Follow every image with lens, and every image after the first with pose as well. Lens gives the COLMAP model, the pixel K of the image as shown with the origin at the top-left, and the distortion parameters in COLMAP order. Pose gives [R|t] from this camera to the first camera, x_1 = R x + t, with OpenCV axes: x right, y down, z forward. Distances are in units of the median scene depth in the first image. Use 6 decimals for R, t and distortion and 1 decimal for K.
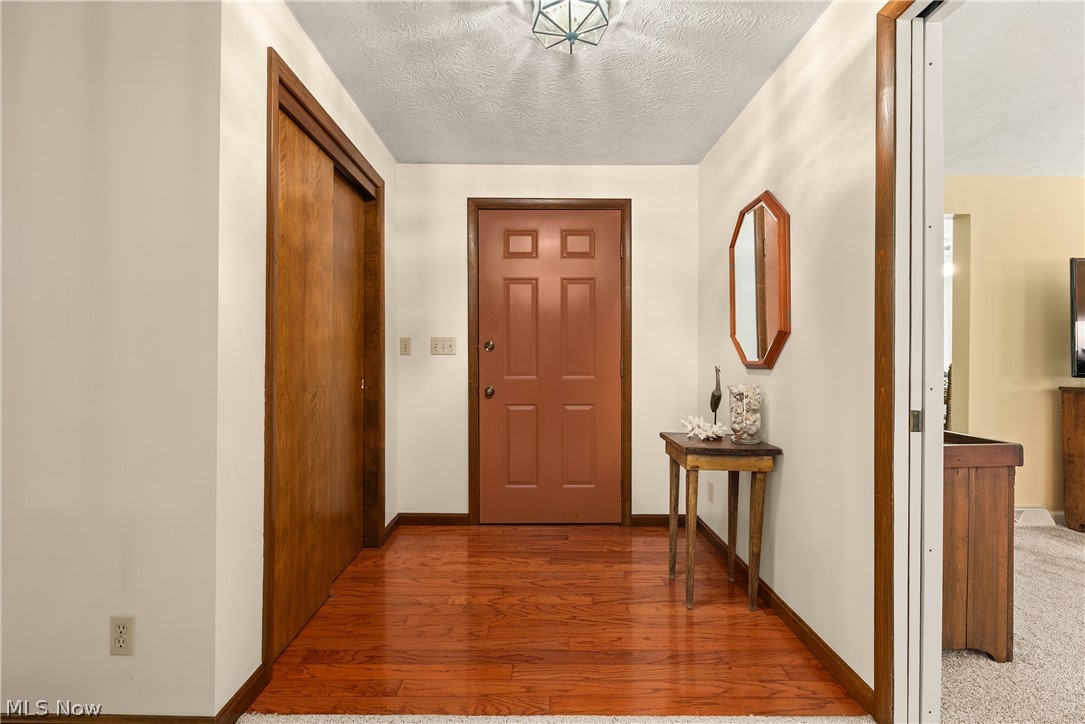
lens RADIAL K [[452.2, 0, 539.9], [0, 452.2, 359.0], [0, 0, 1]] dist [-0.006830, -0.000390]
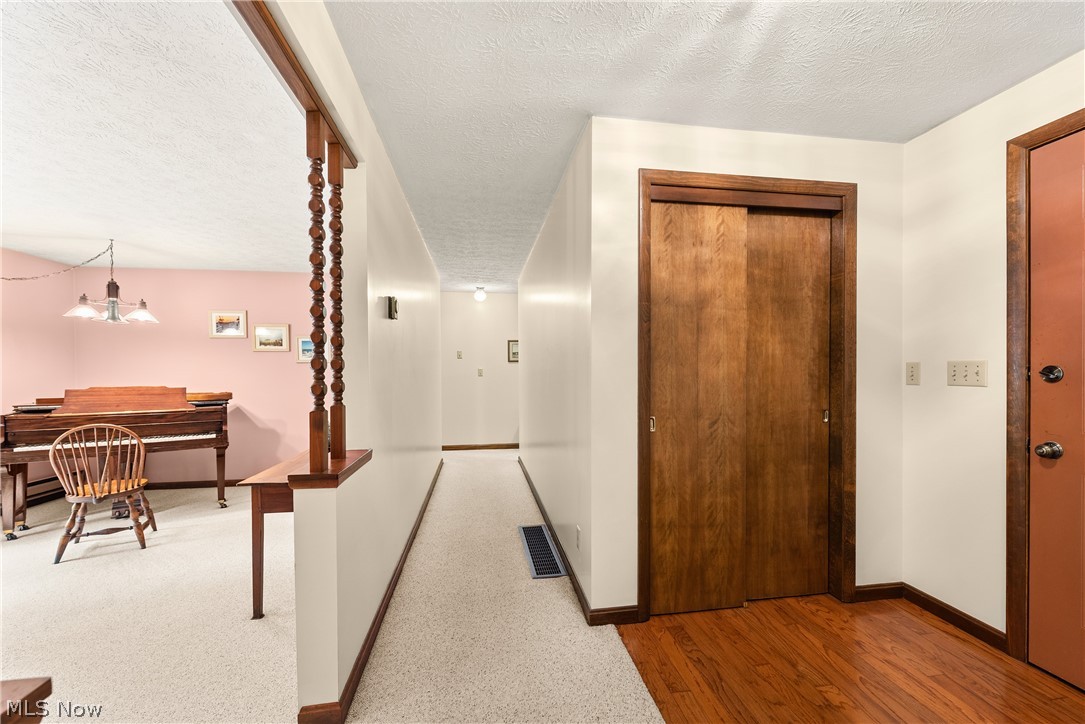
lens RADIAL K [[435.5, 0, 545.5], [0, 435.5, 376.0], [0, 0, 1]] dist [-0.000303, -0.000681]
pose [[0.140180, 0.008521, -0.990089, 0.527298], [0.000788, 0.999962, 0.008717, -0.046113], [0.990126, -0.002002, 0.140168, 0.390357]]
